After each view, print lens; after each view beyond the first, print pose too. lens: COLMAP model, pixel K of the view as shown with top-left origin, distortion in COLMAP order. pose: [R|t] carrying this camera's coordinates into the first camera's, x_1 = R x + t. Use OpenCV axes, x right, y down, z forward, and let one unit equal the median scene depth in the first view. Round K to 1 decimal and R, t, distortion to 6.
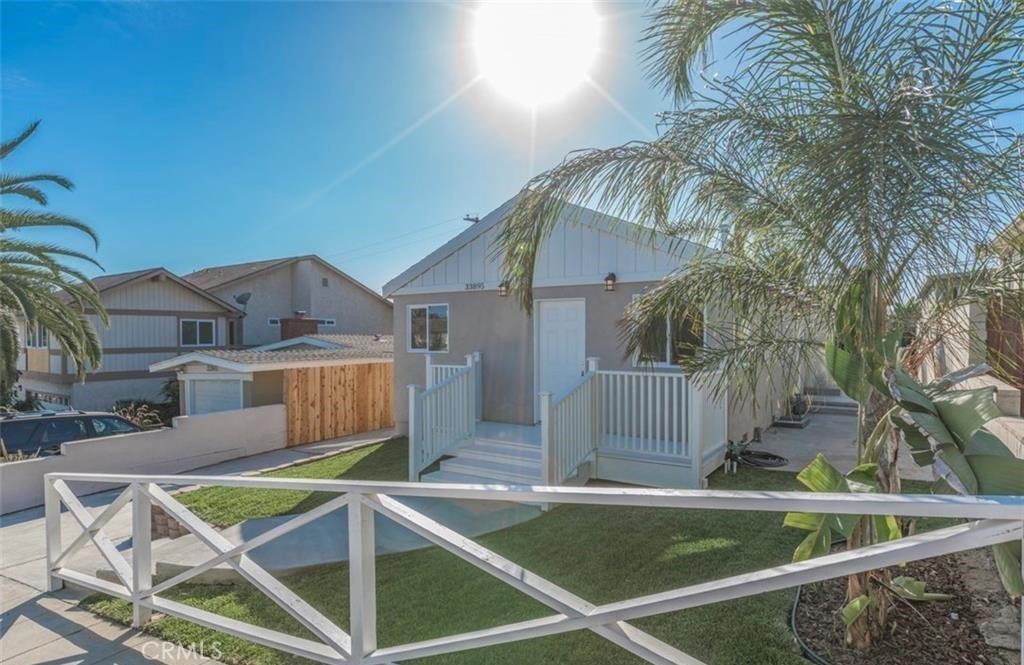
lens RADIAL K [[578.3, 0, 512.0], [0, 578.3, 332.5], [0, 0, 1]] dist [-0.001582, -0.000115]
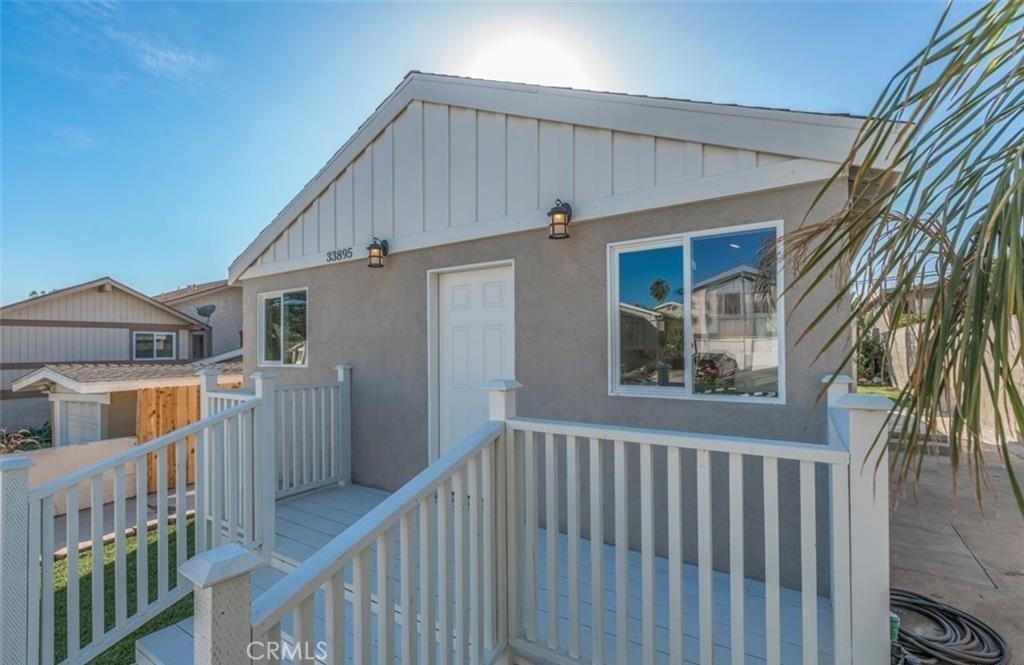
lens RADIAL K [[462.5, 0, 512.0], [0, 462.5, 332.5], [0, 0, 1]] dist [0.001130, 0.000094]
pose [[0.999881, -0.003837, 0.014956, 0.073377], [0.004335, 0.999432, -0.033426, 0.011367], [-0.014819, 0.033486, 0.999329, 0.368082]]
